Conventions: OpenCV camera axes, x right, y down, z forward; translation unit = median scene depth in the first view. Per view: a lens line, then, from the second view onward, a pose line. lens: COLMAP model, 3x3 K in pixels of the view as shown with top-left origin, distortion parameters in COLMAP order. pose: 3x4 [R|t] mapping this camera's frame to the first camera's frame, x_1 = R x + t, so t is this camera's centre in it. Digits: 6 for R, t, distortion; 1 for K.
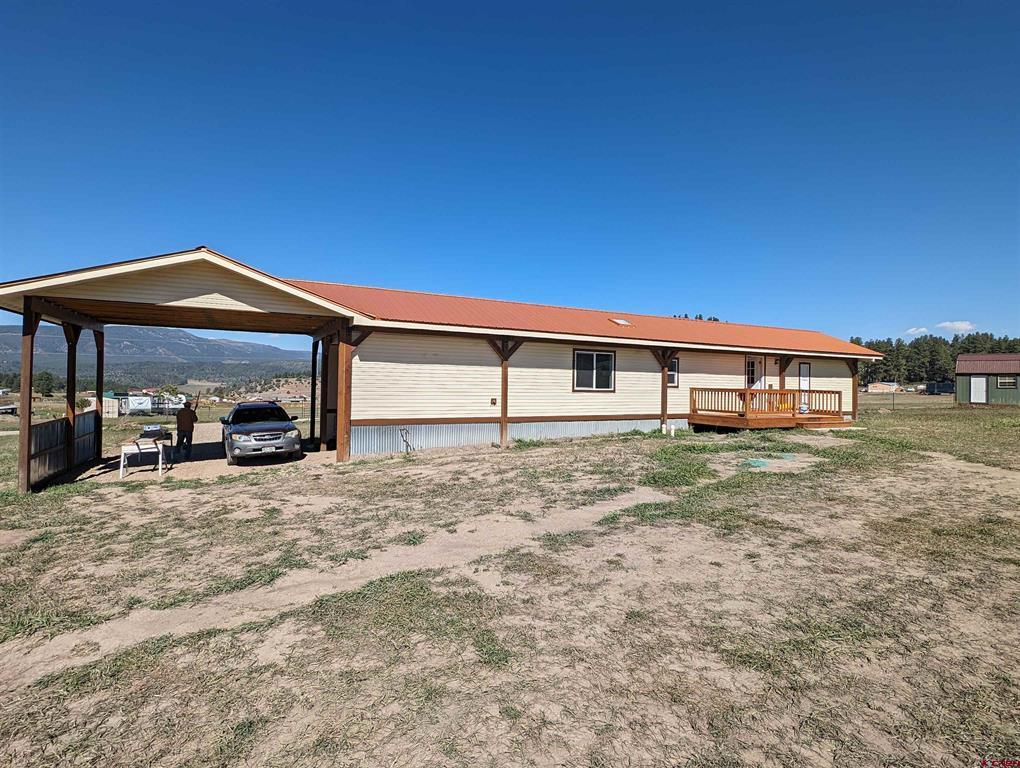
lens RADIAL K [[527.7, 0, 508.8], [0, 527.7, 384.3], [0, 0, 1]] dist [0.001621, -0.004409]
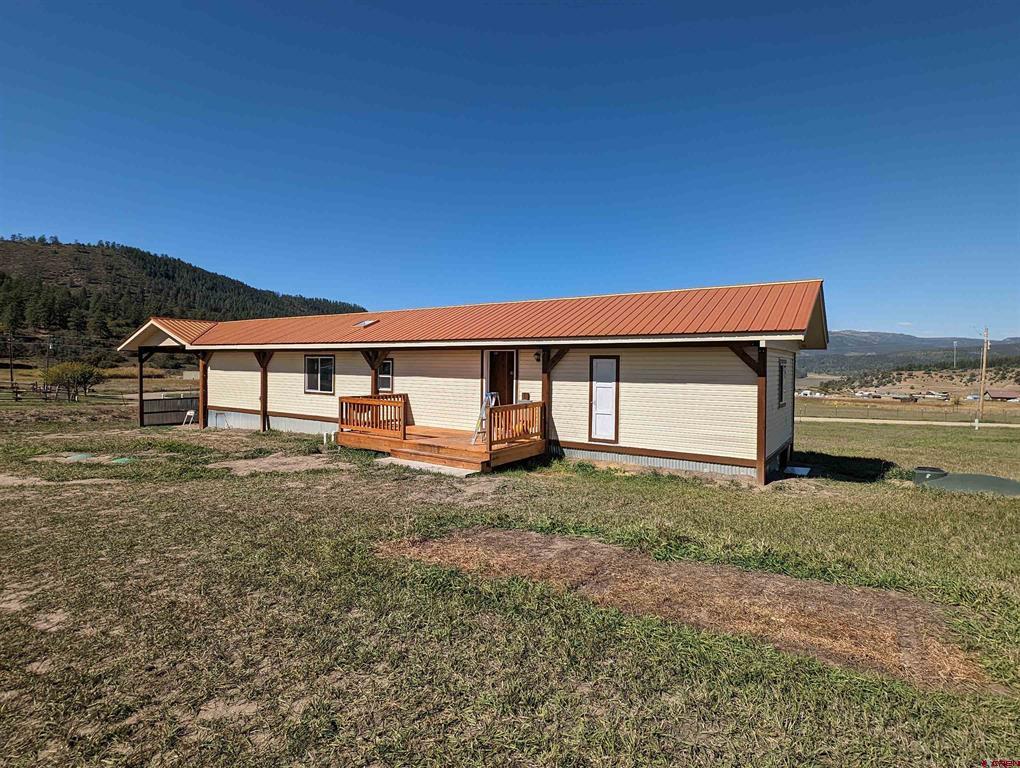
lens RADIAL K [[527.7, 0, 508.9], [0, 527.7, 382.5], [0, 0, 1]] dist [0.001621, -0.004409]
pose [[0.477322, 0.013939, -0.878618, 1.190558], [-0.005554, 0.999902, 0.012845, -0.023229], [0.878711, -0.001252, 0.477353, 0.762243]]
